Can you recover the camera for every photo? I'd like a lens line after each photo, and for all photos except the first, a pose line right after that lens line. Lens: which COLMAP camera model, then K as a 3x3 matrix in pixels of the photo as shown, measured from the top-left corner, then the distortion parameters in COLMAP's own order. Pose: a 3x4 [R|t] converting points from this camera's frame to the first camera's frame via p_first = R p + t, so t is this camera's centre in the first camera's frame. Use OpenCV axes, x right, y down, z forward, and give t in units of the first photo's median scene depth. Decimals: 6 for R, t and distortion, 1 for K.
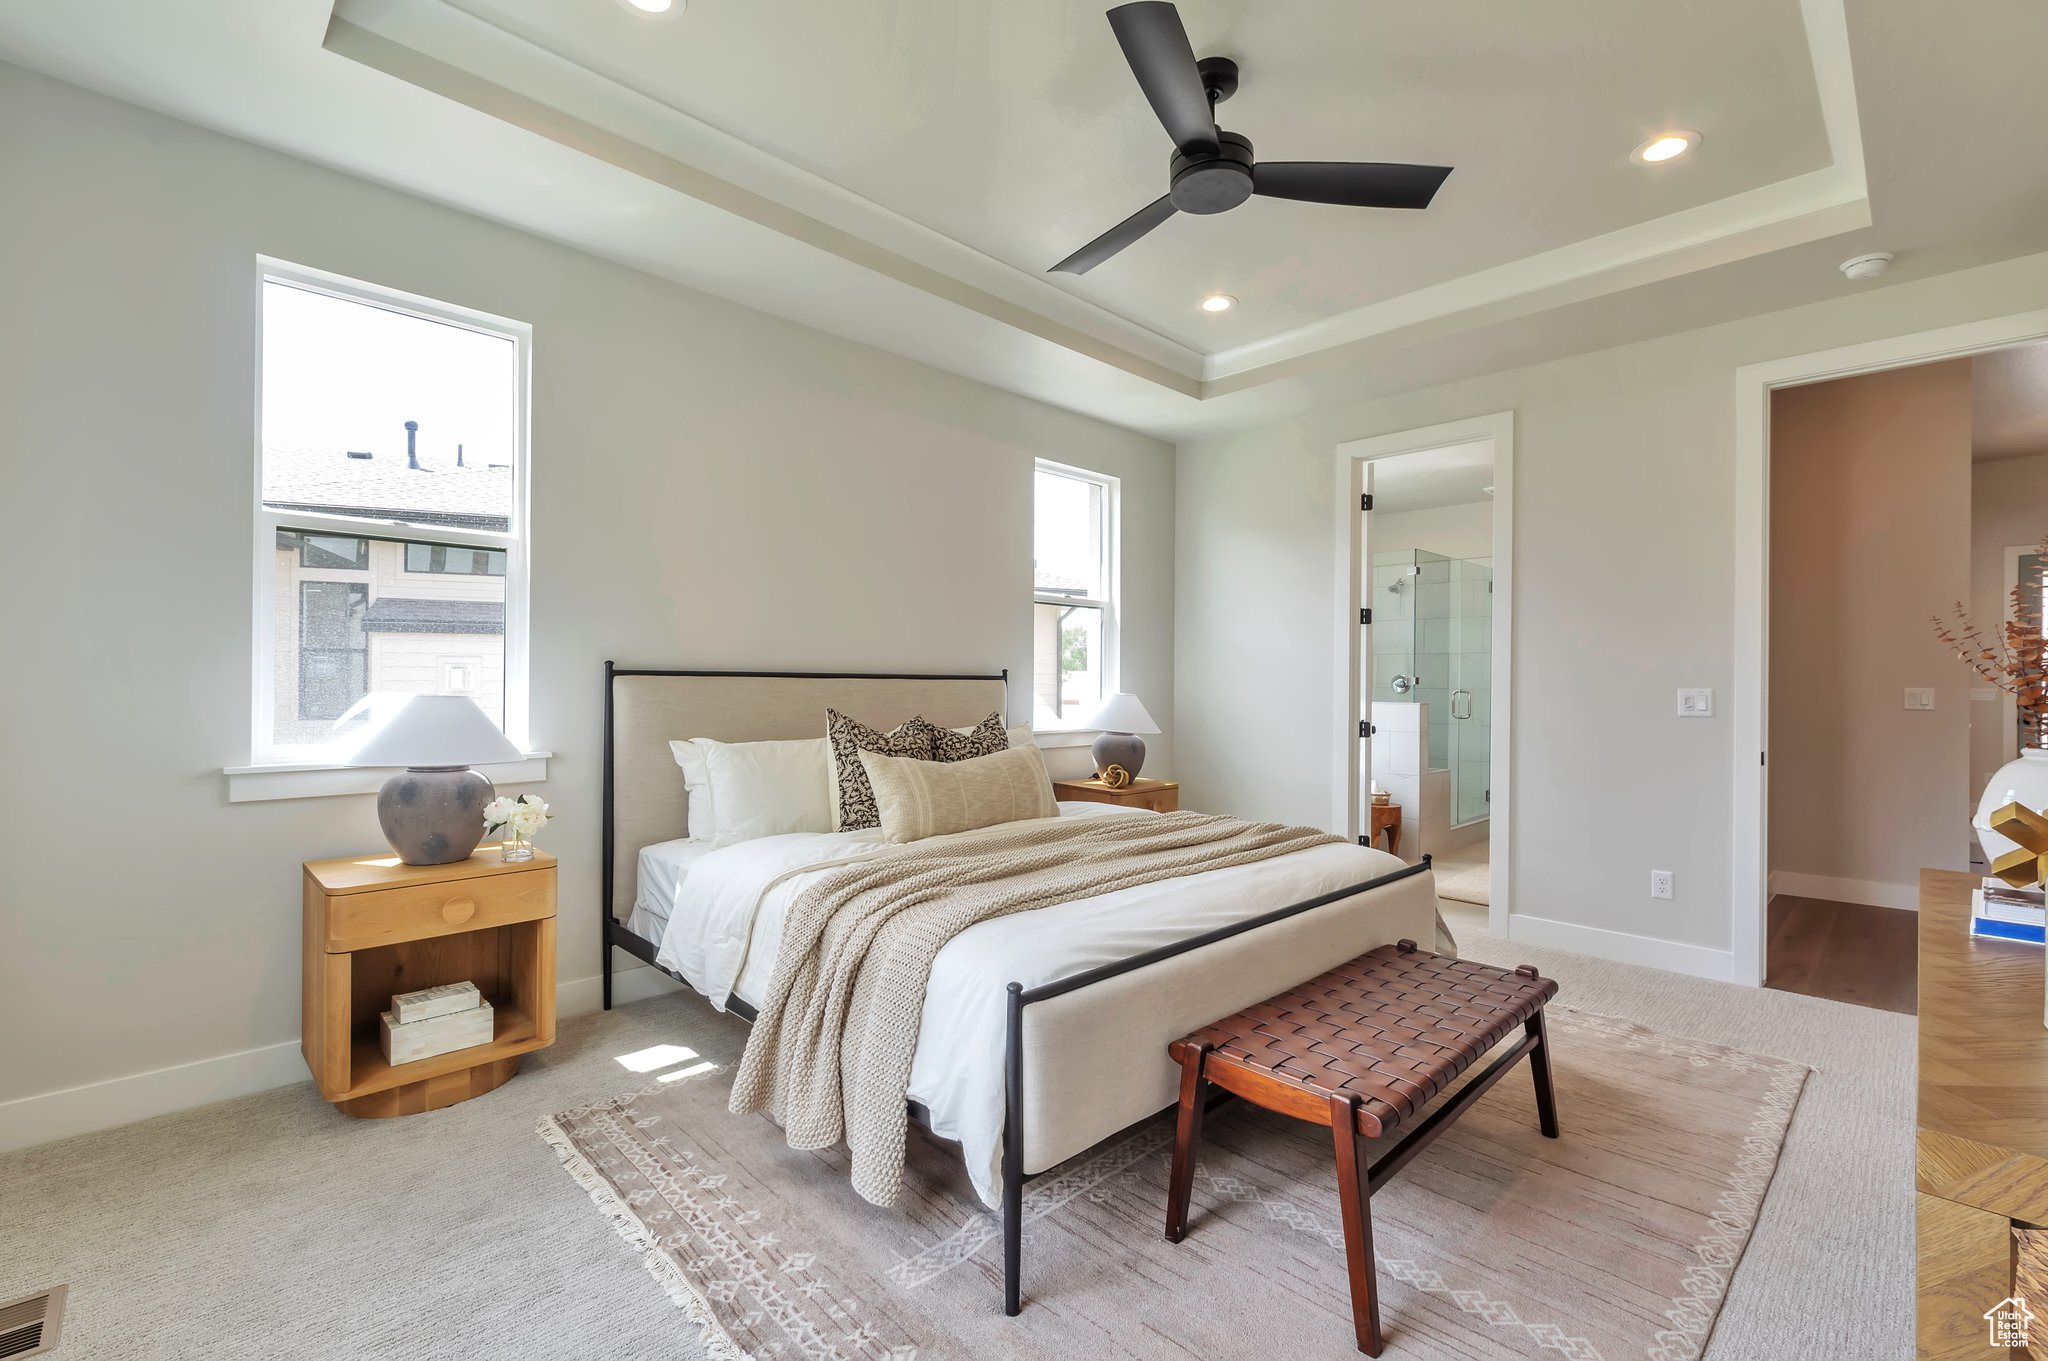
lens RADIAL K [[890.0, 0, 1036.6], [0, 890.0, 679.2], [0, 0, 1]] dist [0.008022, 0.000156]
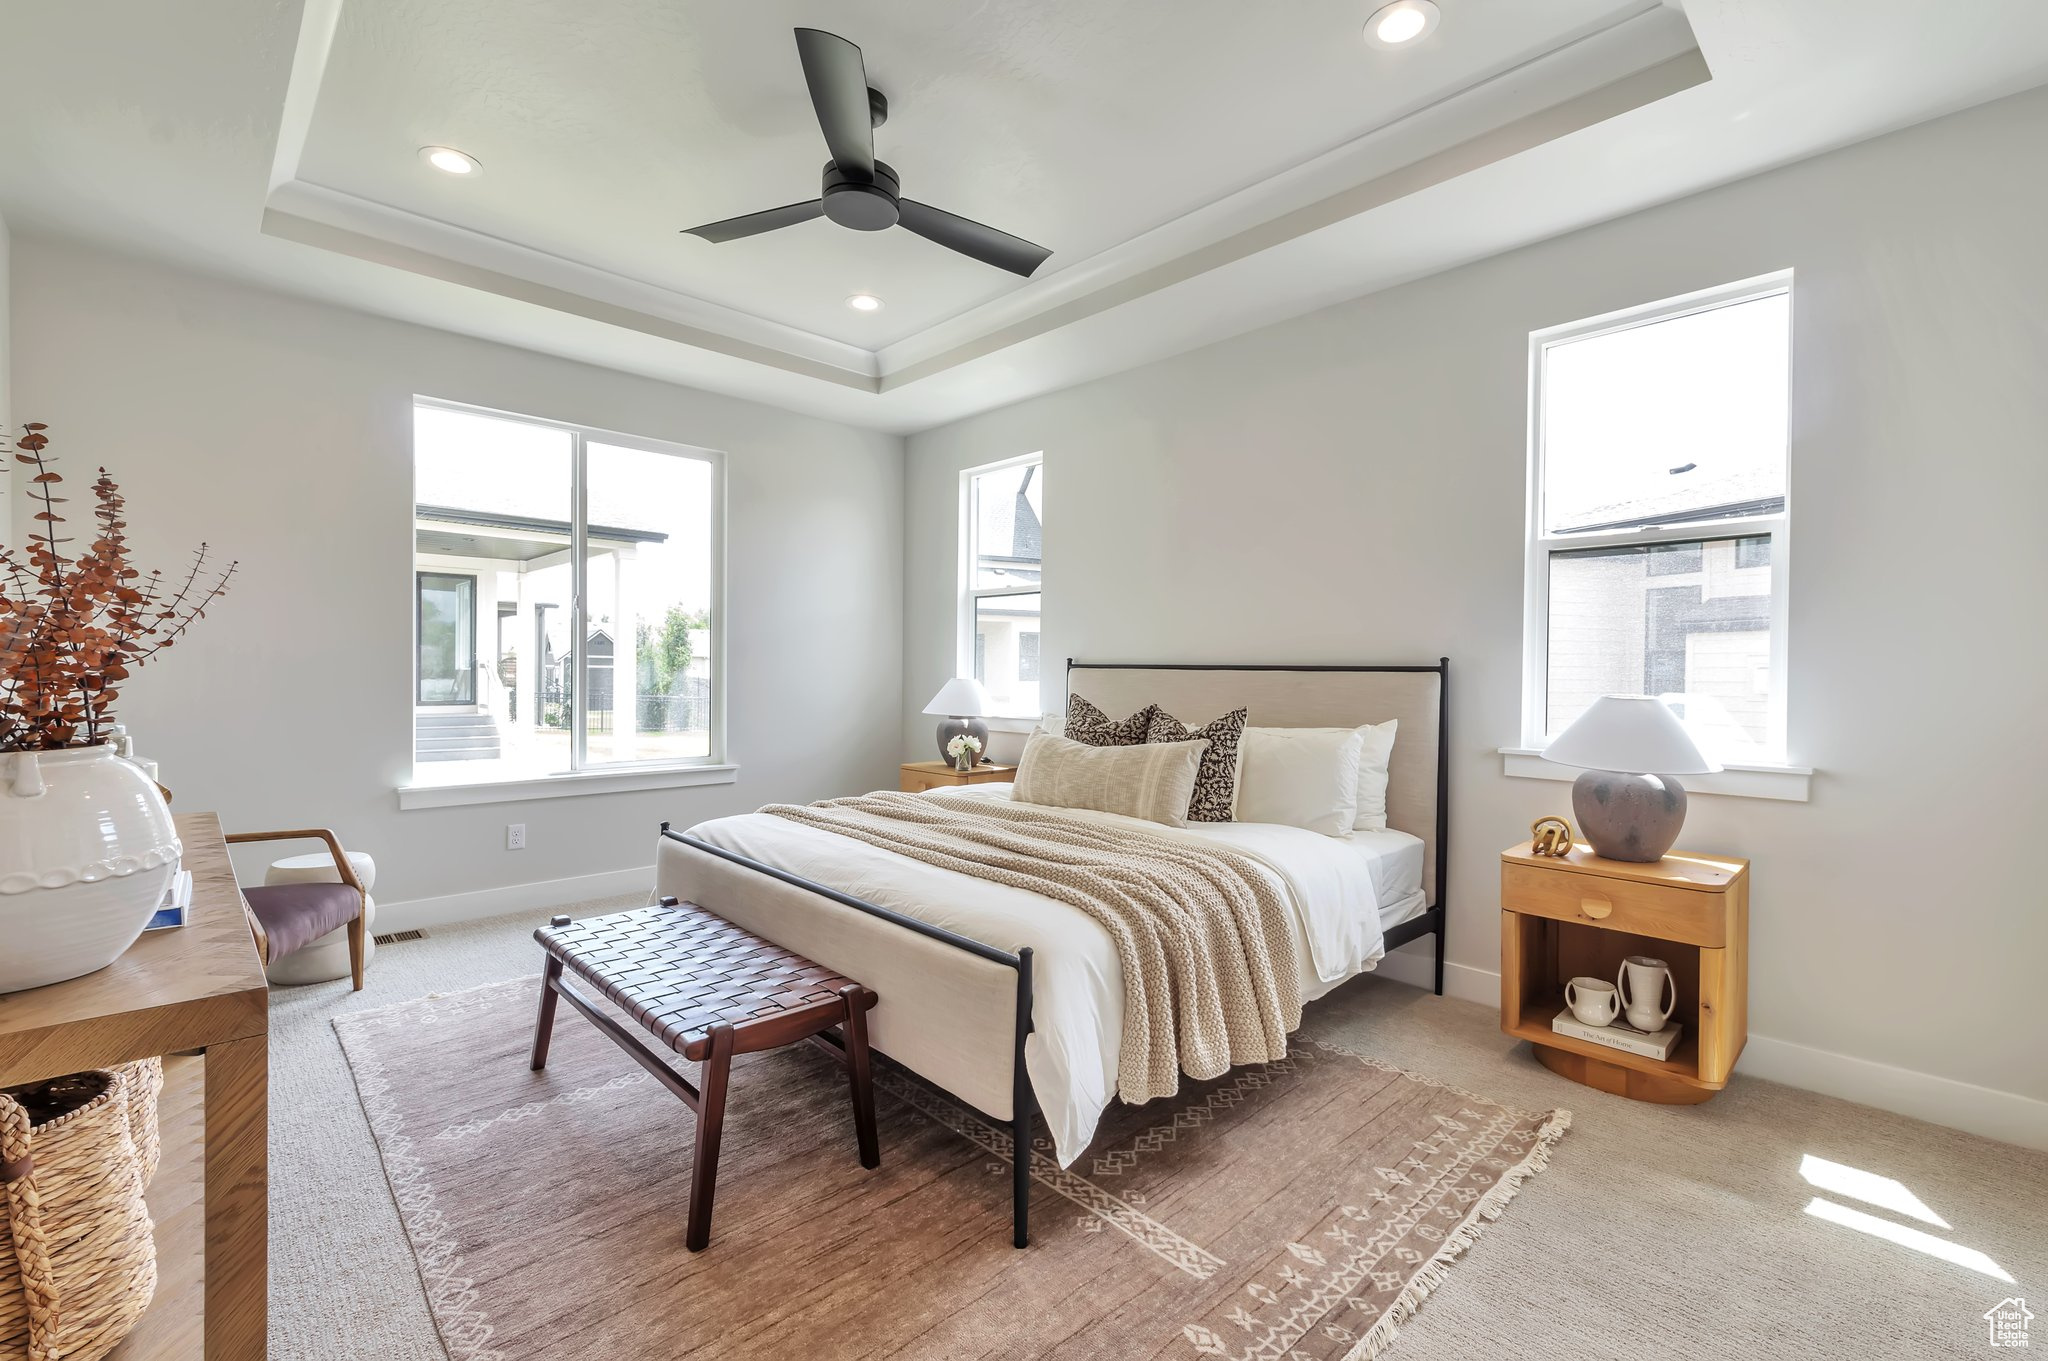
lens RADIAL K [[890.0, 0, 1036.6], [0, 890.0, 679.2], [0, 0, 1]] dist [0.008022, 0.000156]
pose [[-0.020501, -0.000232, -0.999790, 0.555591], [-0.006725, 0.999977, -0.000094, 0.007054], [0.999767, 0.006721, -0.020502, 0.540164]]
